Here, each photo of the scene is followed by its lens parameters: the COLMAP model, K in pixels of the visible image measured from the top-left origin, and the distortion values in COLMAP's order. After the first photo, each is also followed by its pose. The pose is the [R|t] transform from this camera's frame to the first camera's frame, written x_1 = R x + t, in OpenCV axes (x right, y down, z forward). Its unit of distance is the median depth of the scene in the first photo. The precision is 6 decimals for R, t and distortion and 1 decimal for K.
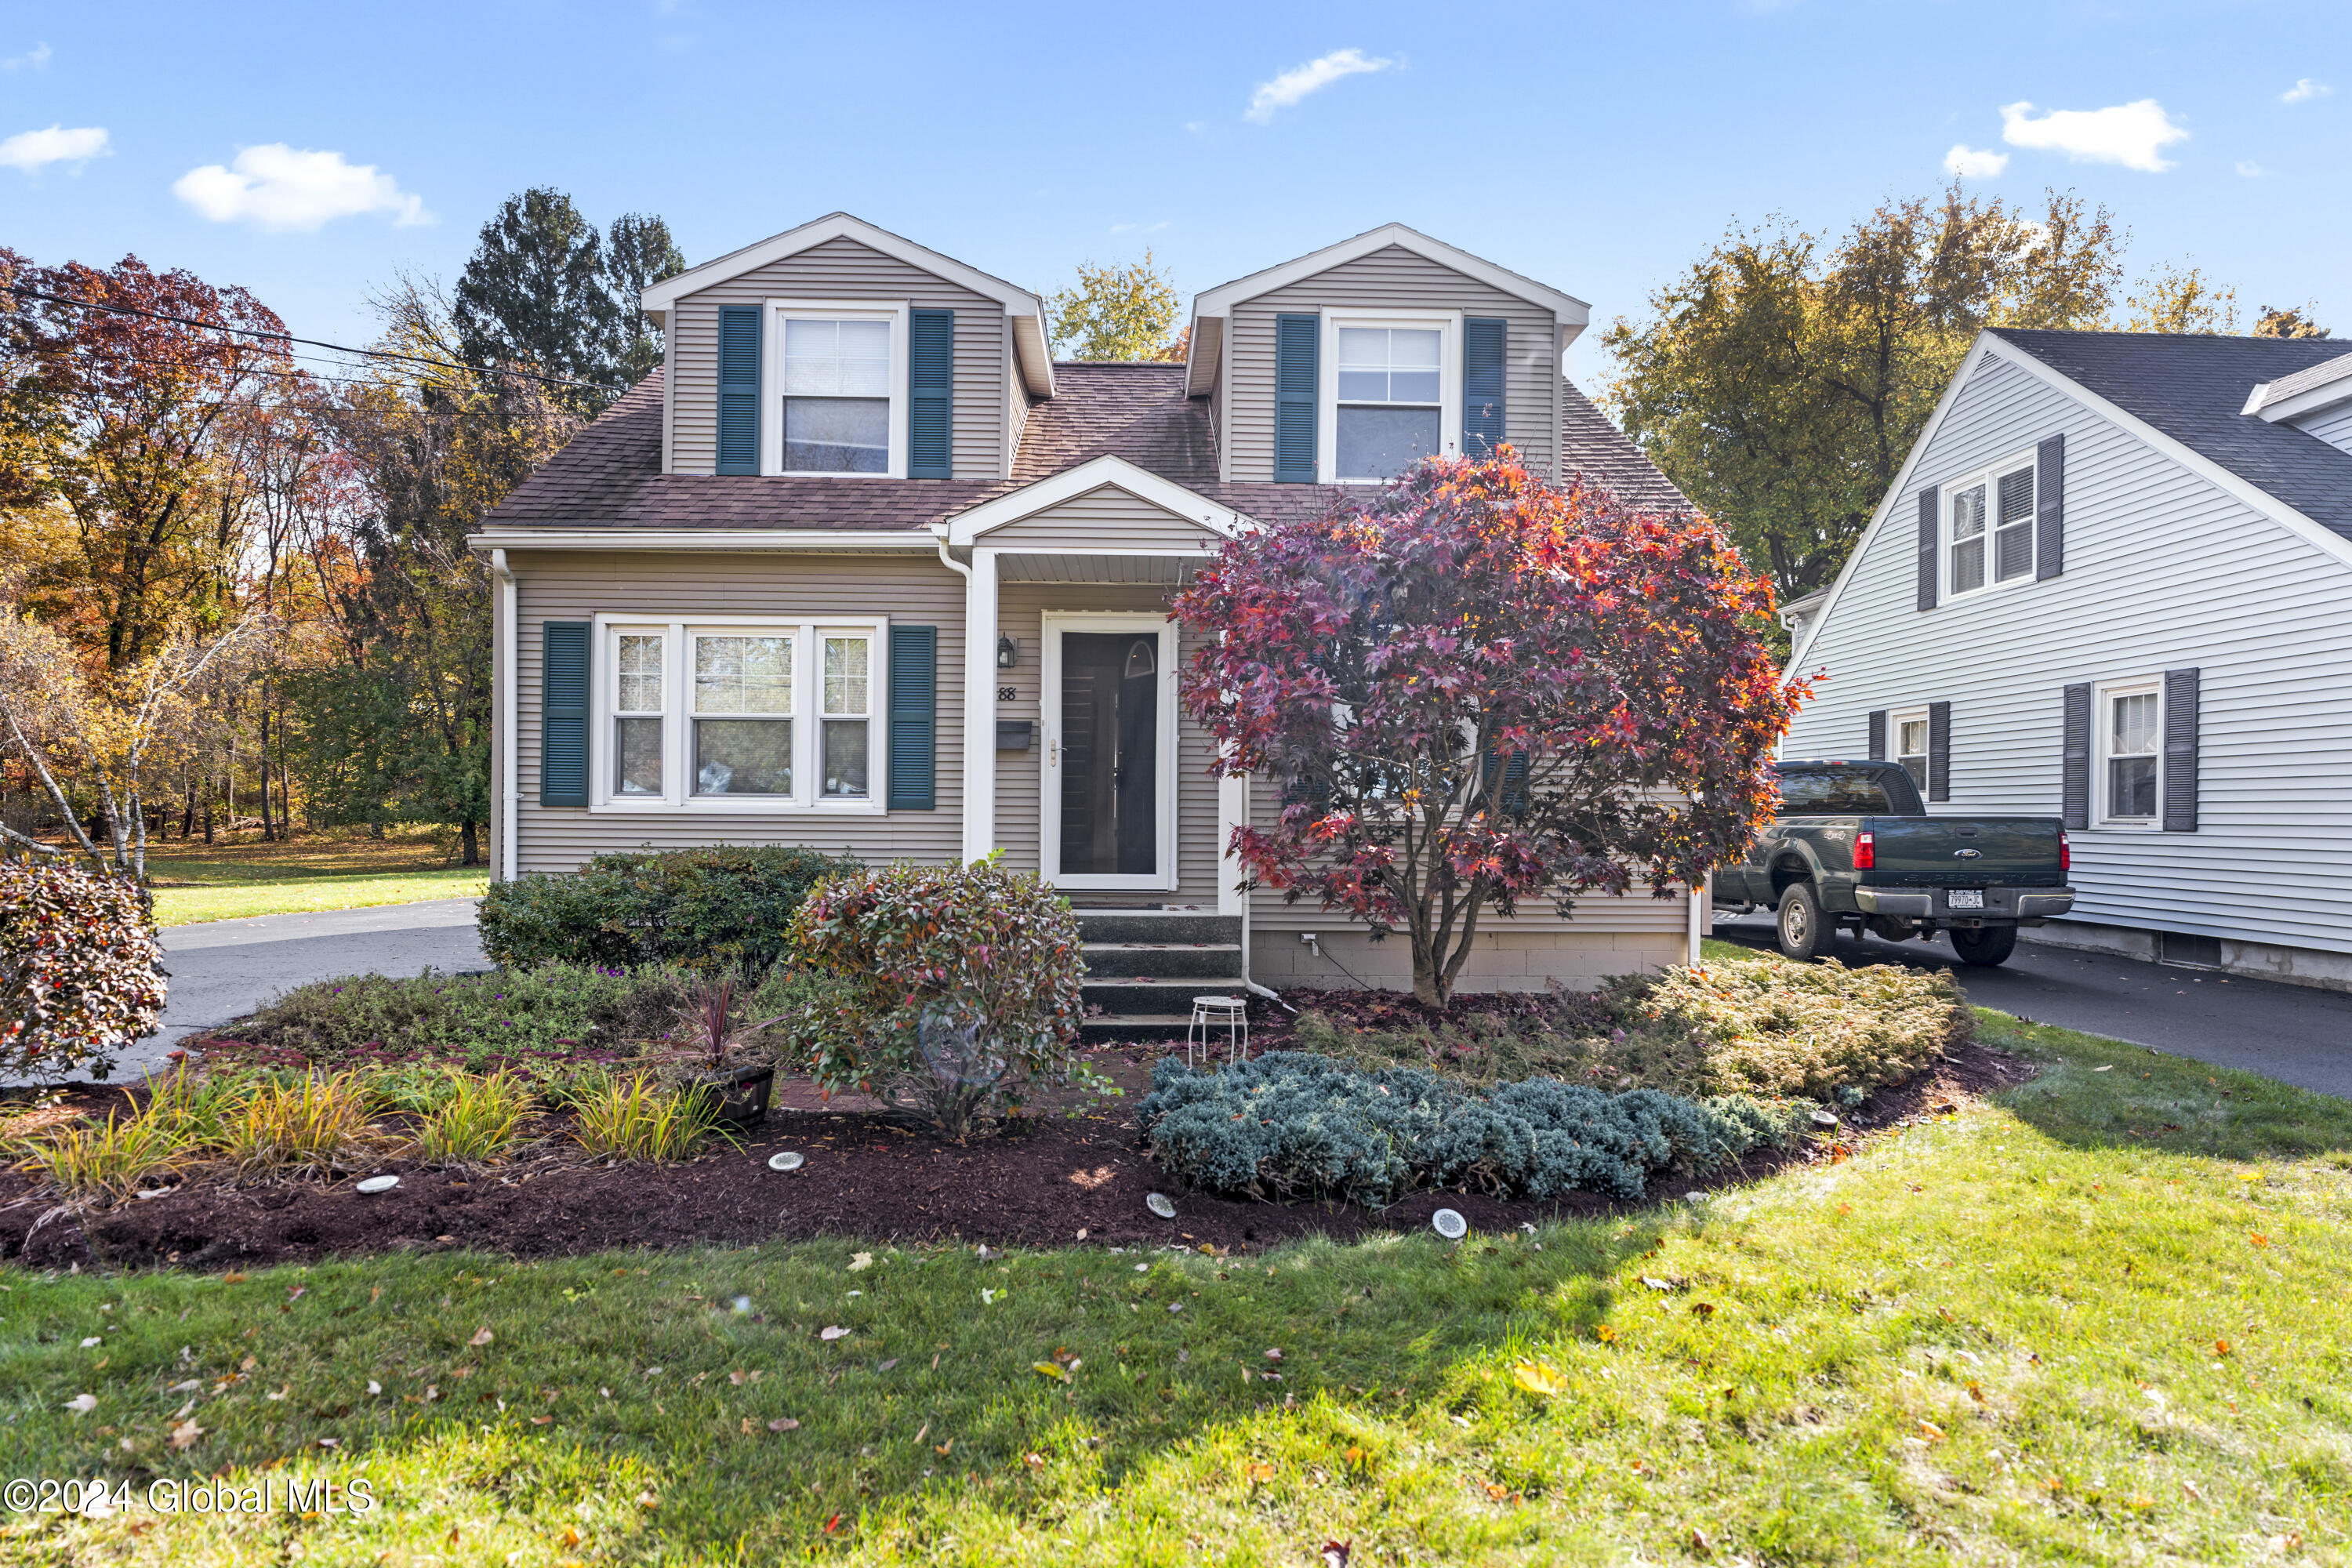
lens RADIAL K [[1286.5, 0, 1181.0], [0, 1286.5, 785.1], [0, 0, 1]] dist [-0.012395, -0.000210]
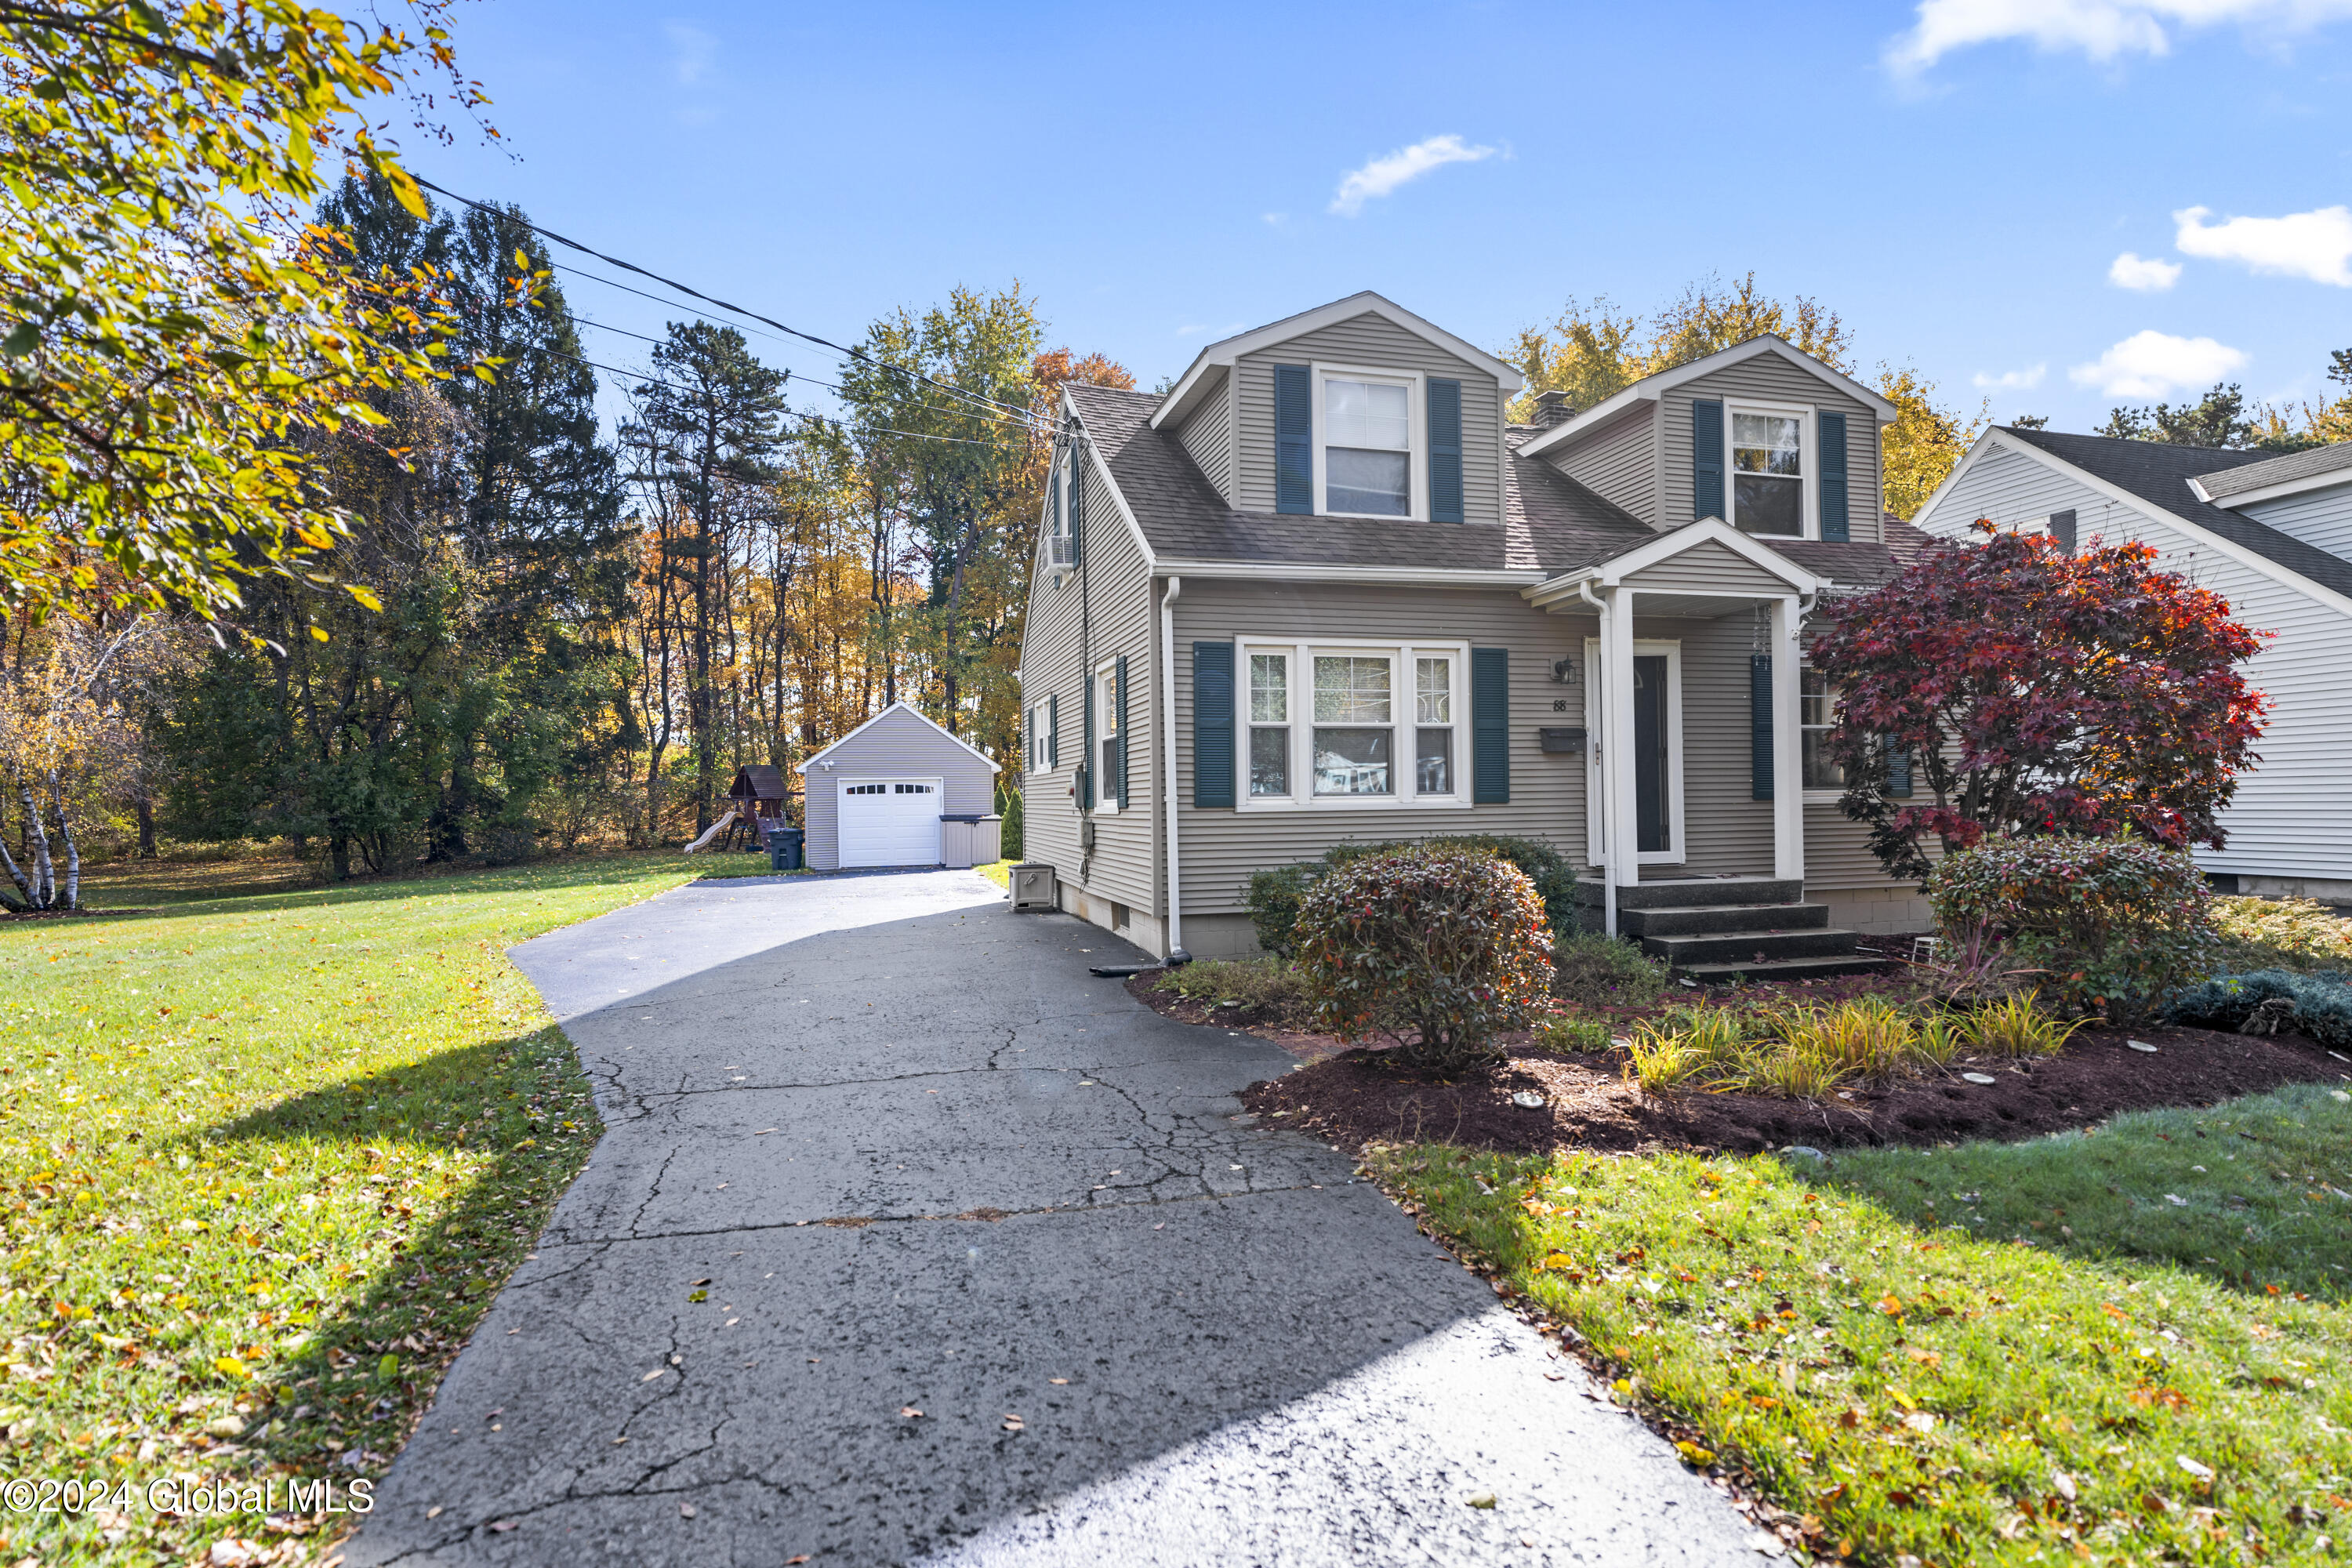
lens RADIAL K [[1197.7, 0, 1168.6], [0, 1197.7, 788.0], [0, 0, 1]] dist [-0.008813, 0.000653]
pose [[0.974060, -0.017984, 0.225572, -0.694006], [0.017123, 0.999837, 0.005775, -0.006171], [-0.225639, -0.001762, 0.974209, -0.012238]]
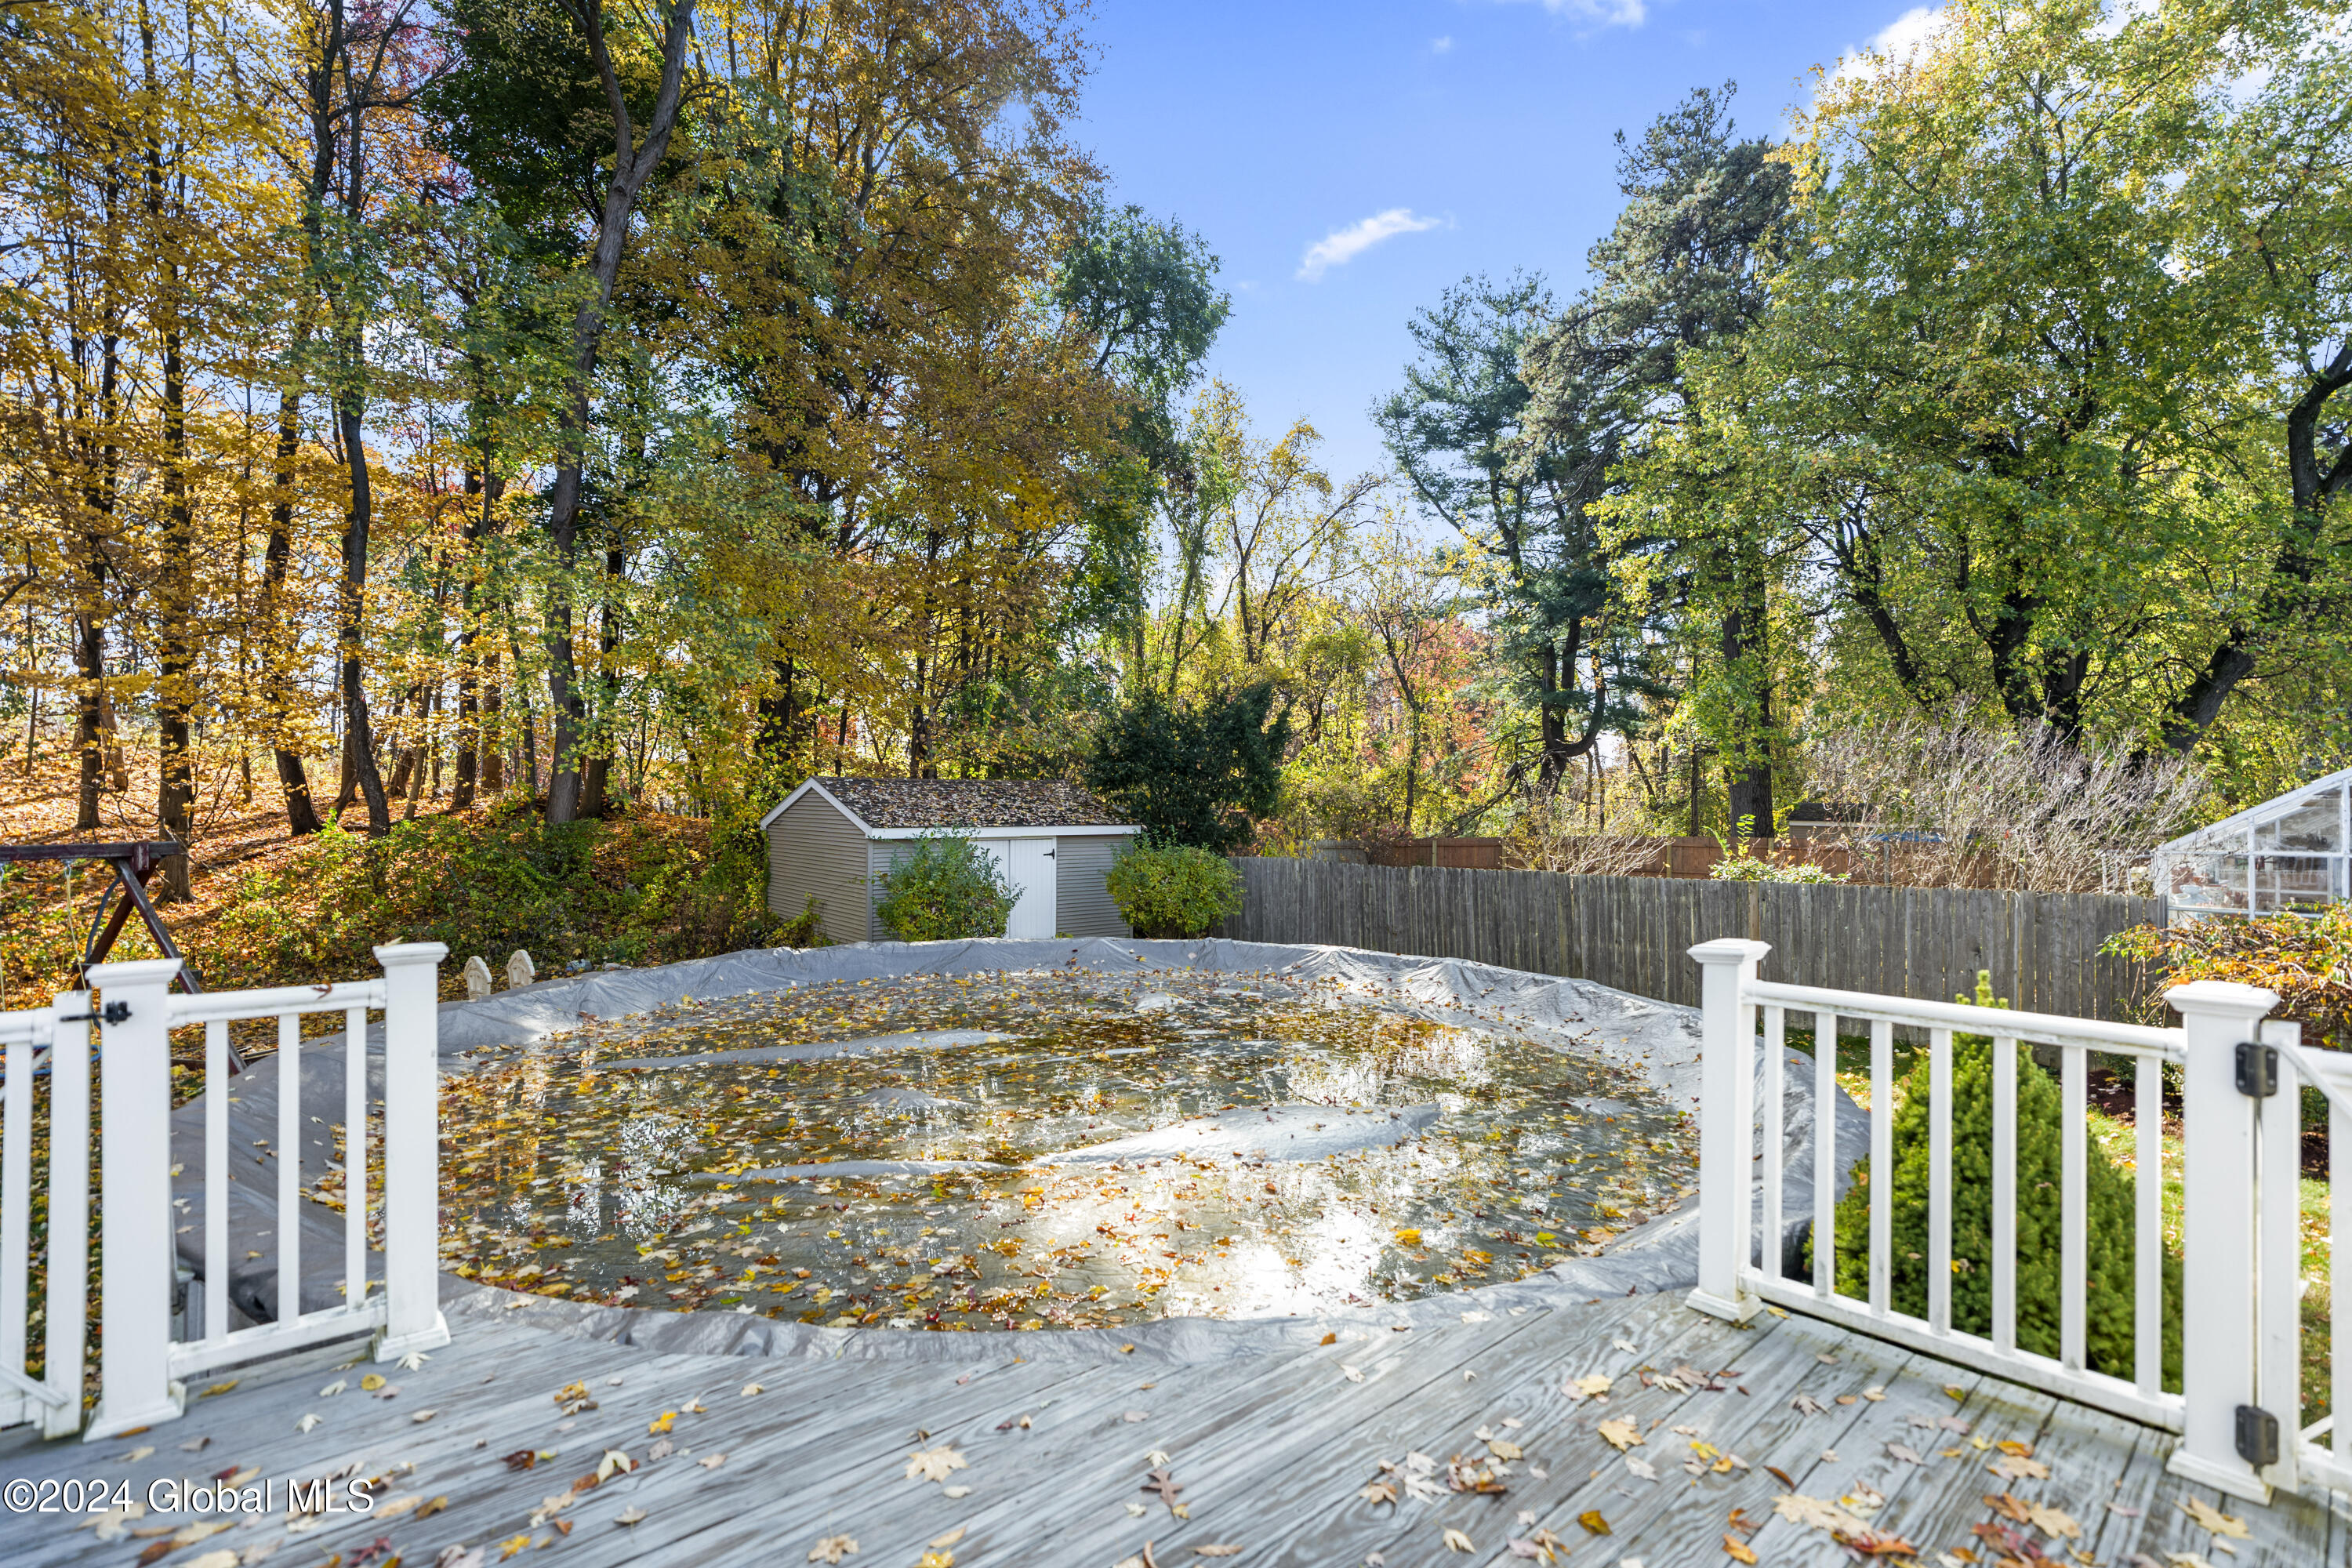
lens RADIAL K [[1096.6, 0, 1178.3], [0, 1096.6, 795.9], [0, 0, 1]] dist [-0.001360, 0.000411]
pose [[0.767793, 0.002297, 0.640694, -0.823154], [-0.010821, 0.999897, 0.009382, -0.048369], [-0.640607, -0.014137, 0.767739, 3.558613]]
